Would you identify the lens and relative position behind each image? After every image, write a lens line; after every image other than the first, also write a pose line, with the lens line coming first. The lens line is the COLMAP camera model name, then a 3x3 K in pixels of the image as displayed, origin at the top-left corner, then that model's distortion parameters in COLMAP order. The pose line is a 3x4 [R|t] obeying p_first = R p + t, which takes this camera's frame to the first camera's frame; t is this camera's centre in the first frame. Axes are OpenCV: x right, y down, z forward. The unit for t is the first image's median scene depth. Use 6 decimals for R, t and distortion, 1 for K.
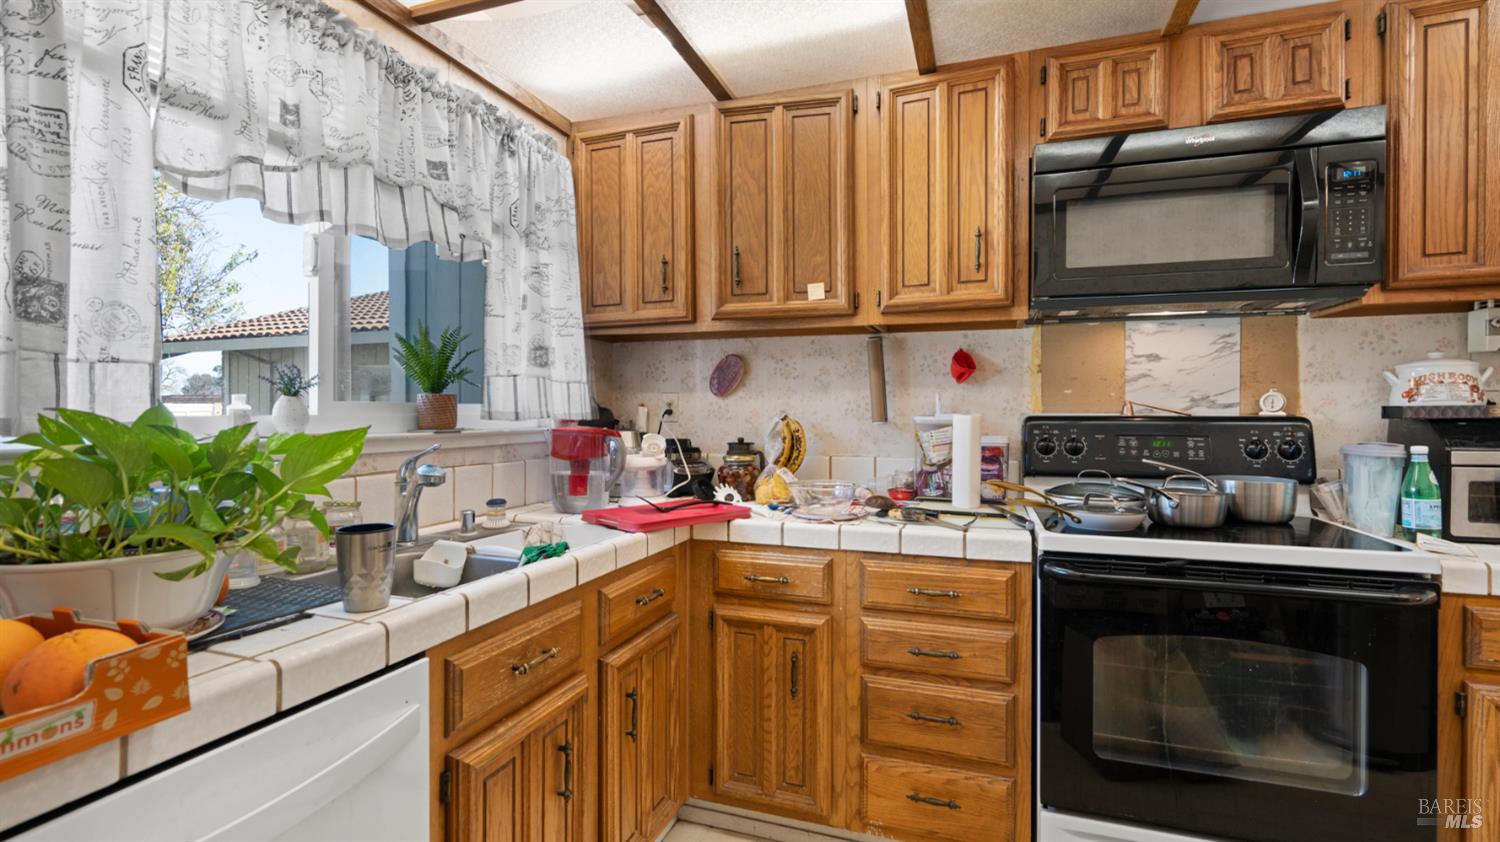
lens RADIAL K [[674.5, 0, 737.9], [0, 674.5, 415.2], [0, 0, 1]] dist [-0.008215, 0.001239]
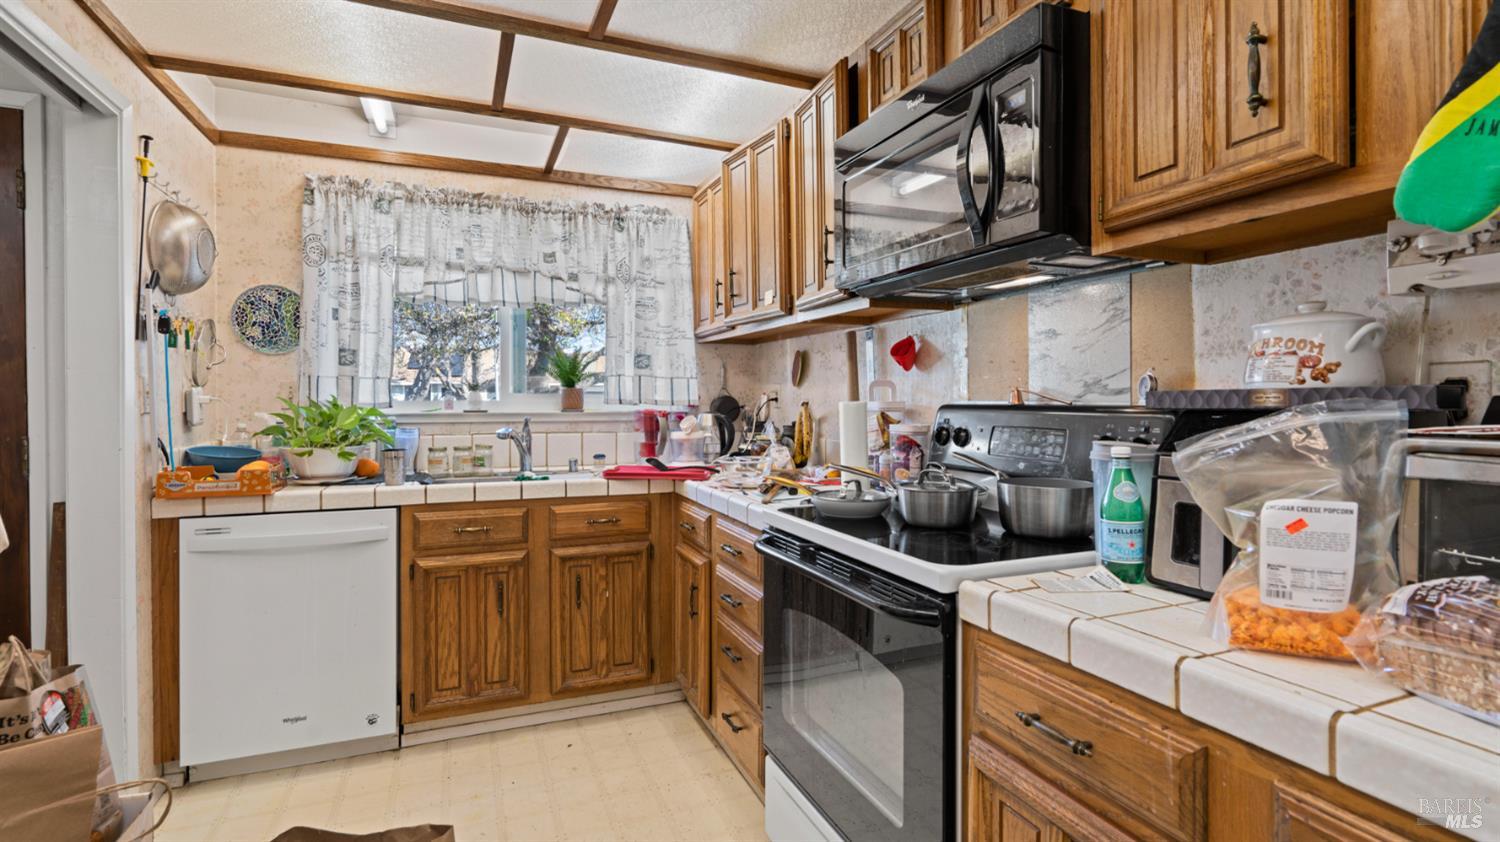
lens RADIAL K [[674.5, 0, 734.9], [0, 674.5, 408.0], [0, 0, 1]] dist [-0.008215, 0.001239]
pose [[0.675665, 0.010403, -0.737136, 1.082162], [-0.005320, 0.999943, 0.009236, -0.000372], [0.737190, -0.002319, 0.675682, 0.176462]]
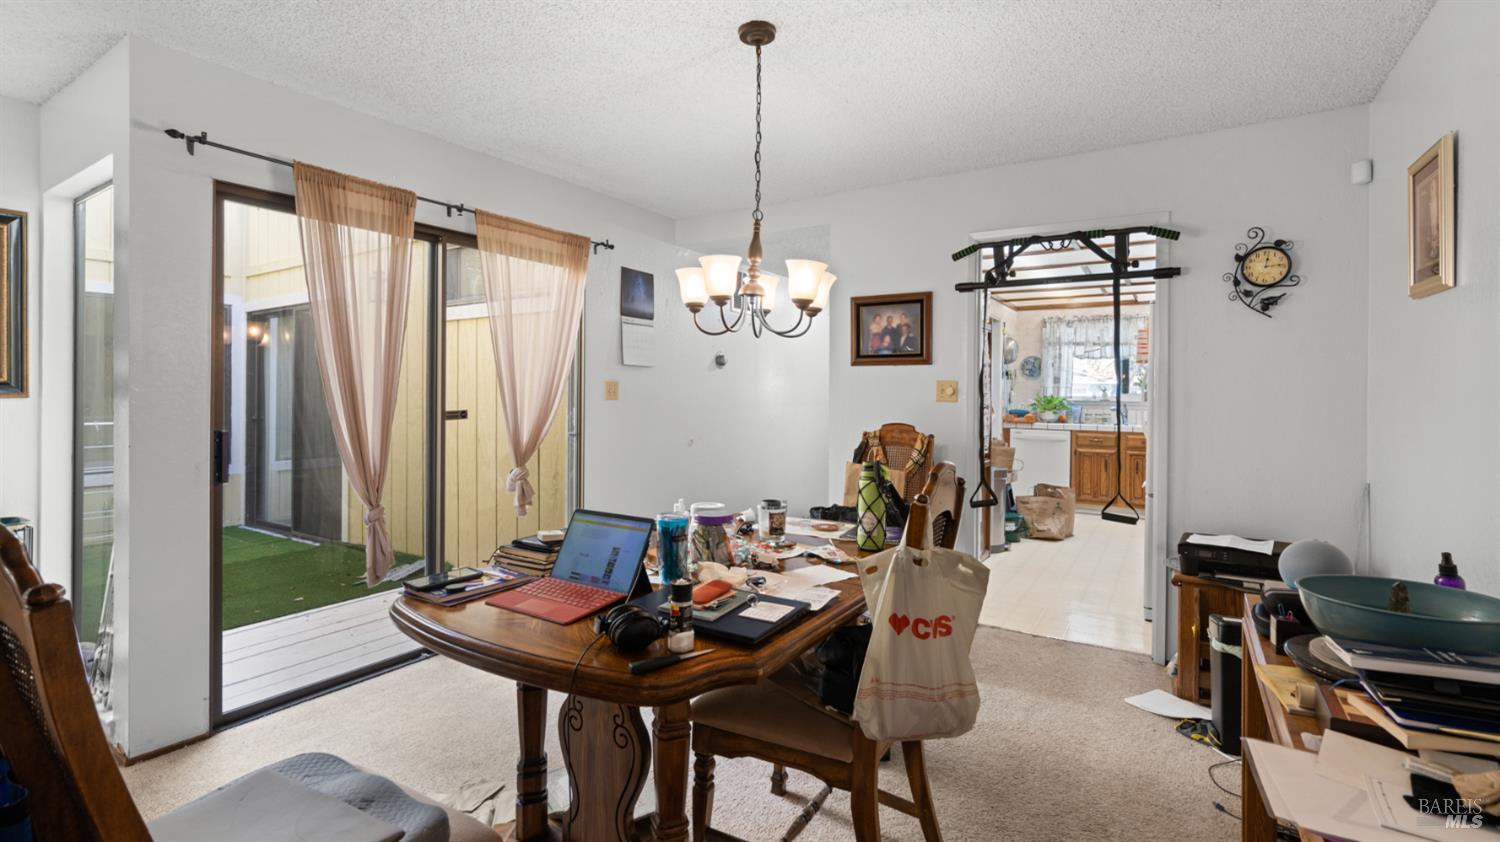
lens RADIAL K [[674.5, 0, 751.9], [0, 674.5, 392.9], [0, 0, 1]] dist [-0.008215, 0.001239]
pose [[-0.204609, 0.001235, -0.978843, 3.845150], [-0.017612, 0.999833, 0.004943, -0.001419], [0.978685, 0.018251, -0.204553, -0.435308]]
